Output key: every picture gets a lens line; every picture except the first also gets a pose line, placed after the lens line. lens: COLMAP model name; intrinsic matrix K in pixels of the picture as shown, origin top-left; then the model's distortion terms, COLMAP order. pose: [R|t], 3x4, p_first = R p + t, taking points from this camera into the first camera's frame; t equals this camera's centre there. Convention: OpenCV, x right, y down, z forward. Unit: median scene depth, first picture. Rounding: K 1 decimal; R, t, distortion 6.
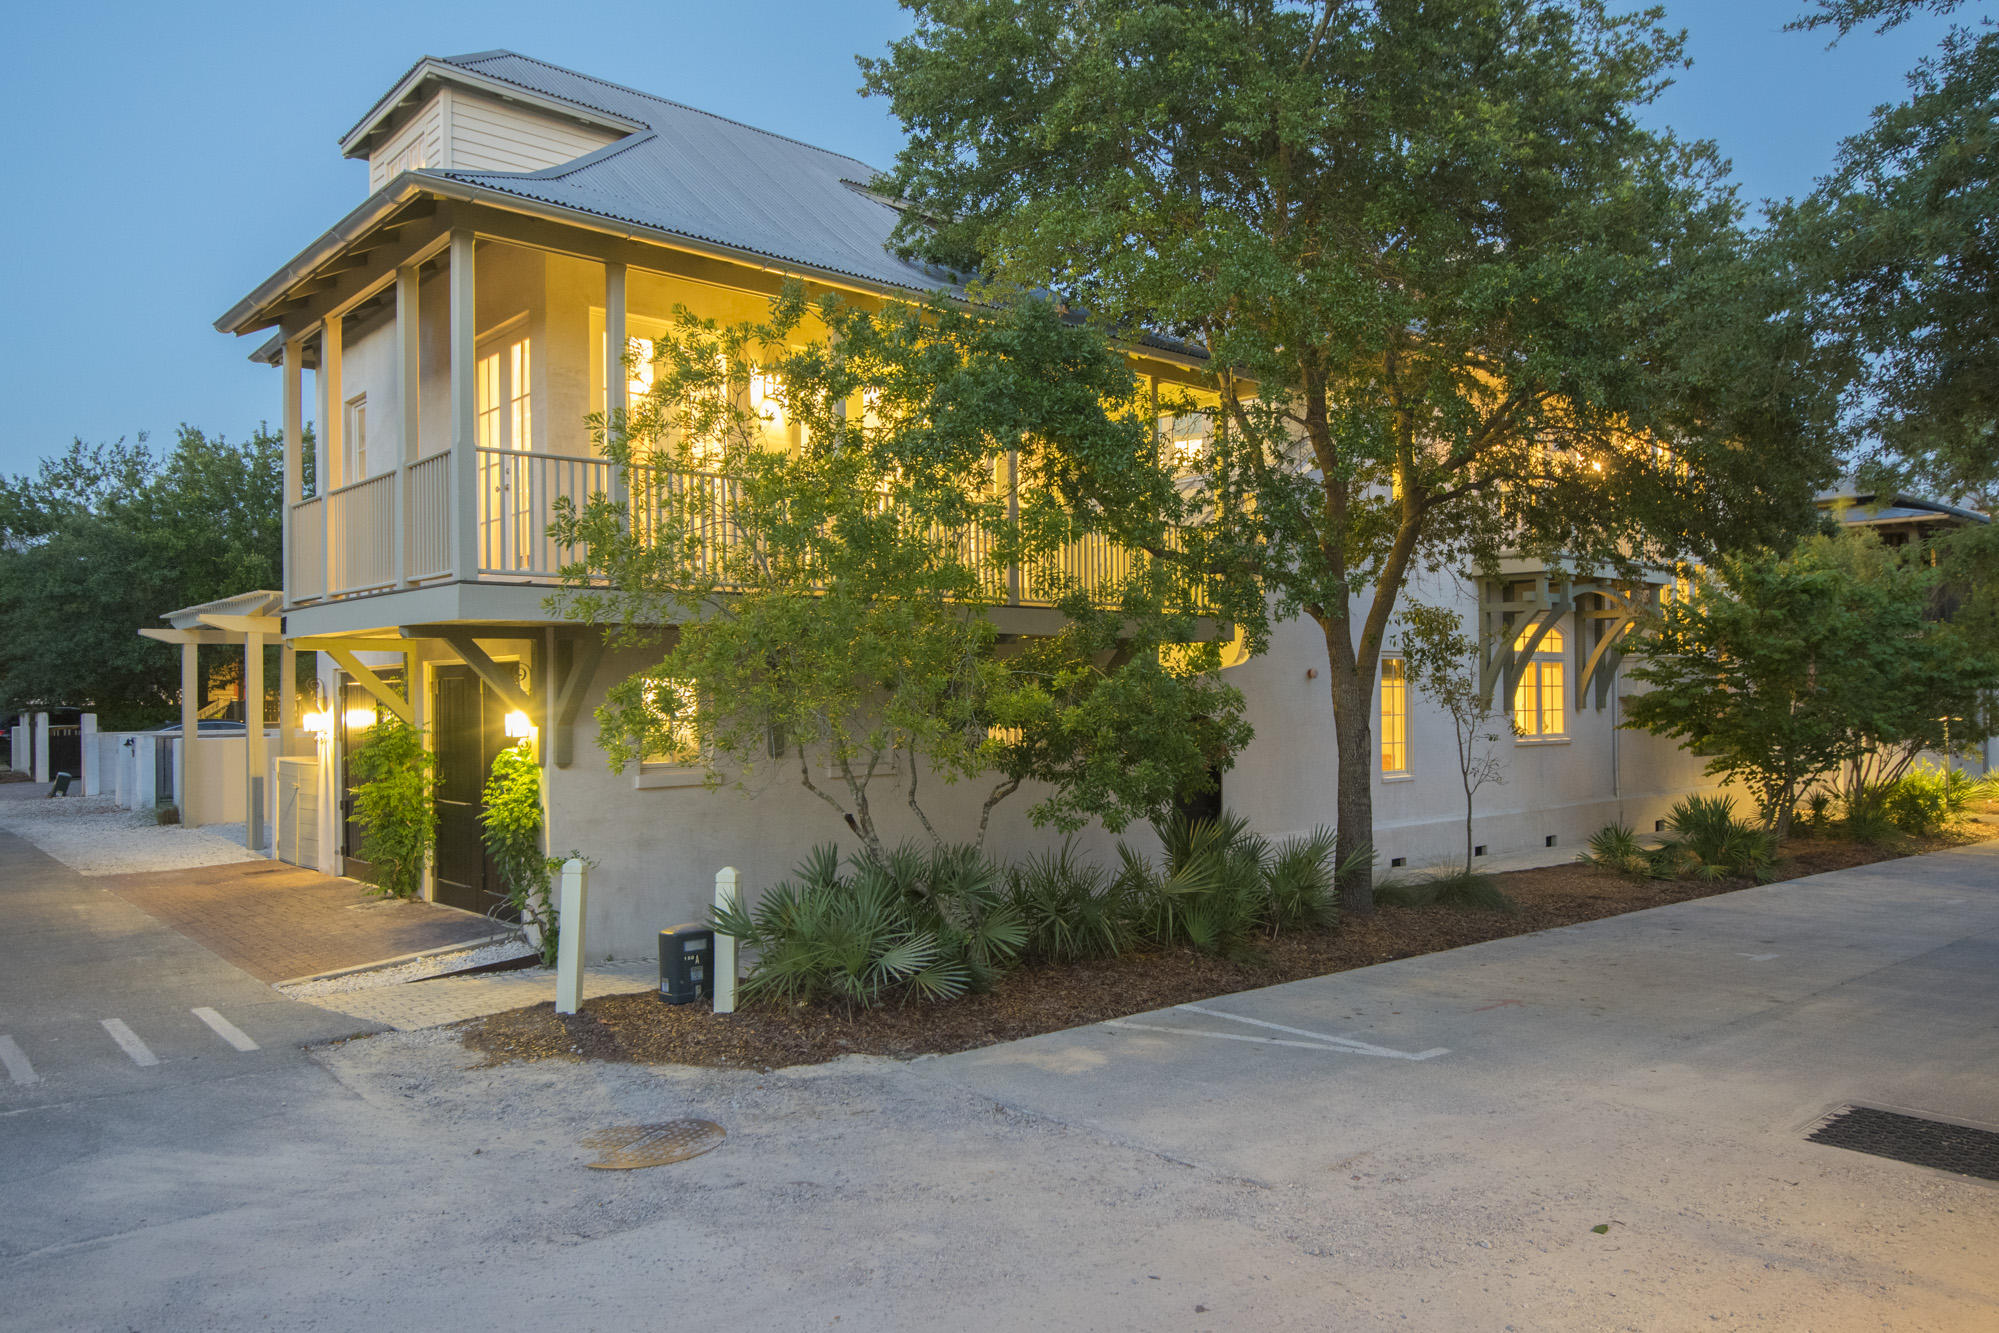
lens RADIAL K [[1364.1, 0, 997.5], [0, 1364.1, 674.5], [0, 0, 1]] dist [0.008710, -0.001951]
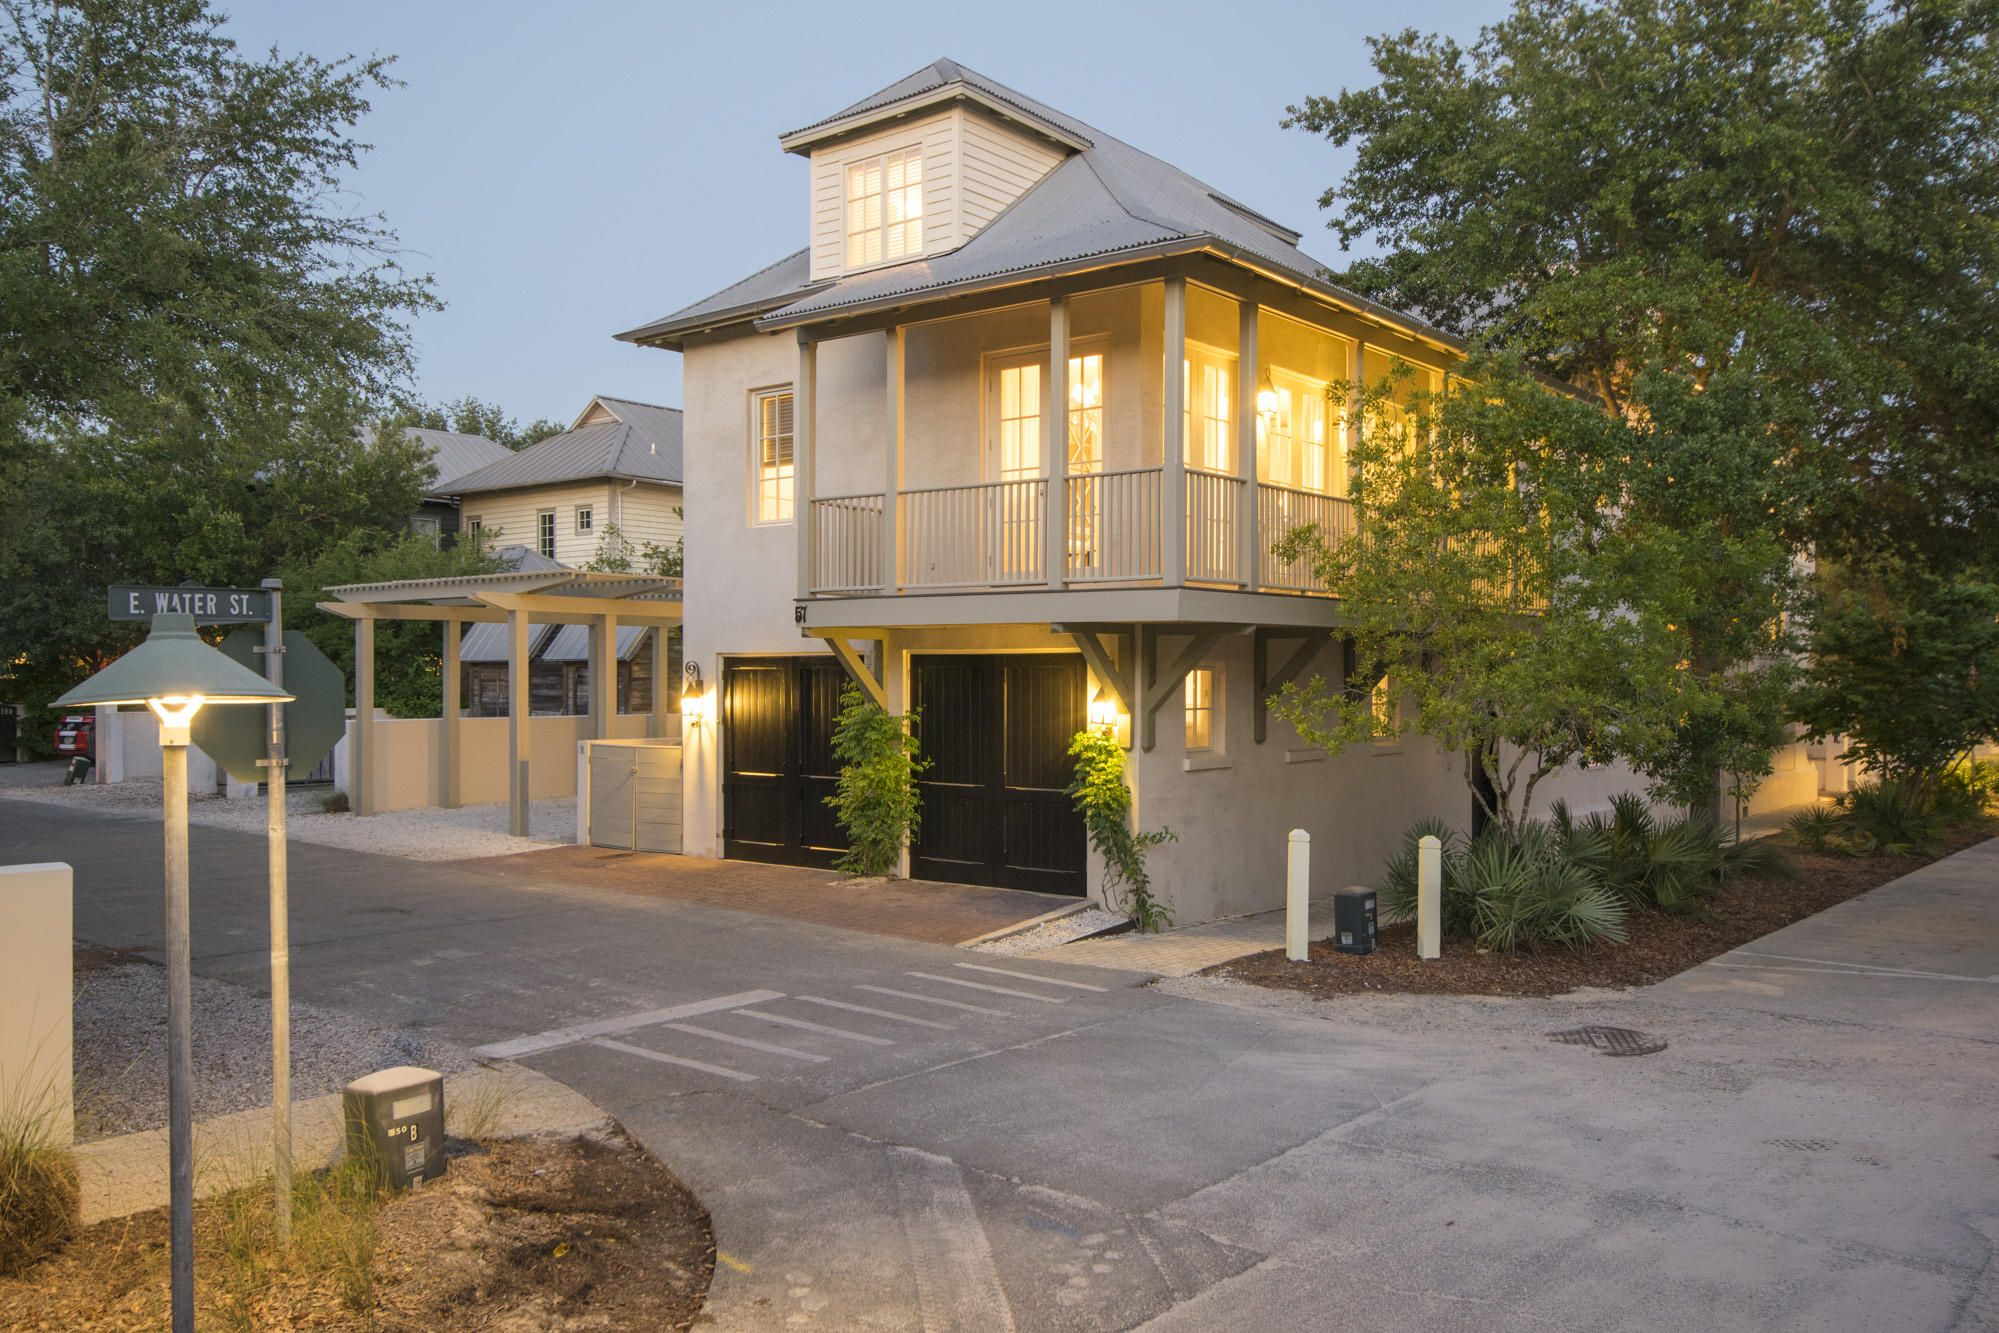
lens RADIAL K [[1537.5, 0, 1000.8], [0, 1537.5, 673.1], [0, 0, 1]] dist [0.030954, 0.001225]
pose [[0.986083, 0.012337, 0.165797, -0.582046], [-0.014563, 0.999819, 0.012219, -0.008127], [-0.165617, -0.014463, 0.986084, -0.189167]]
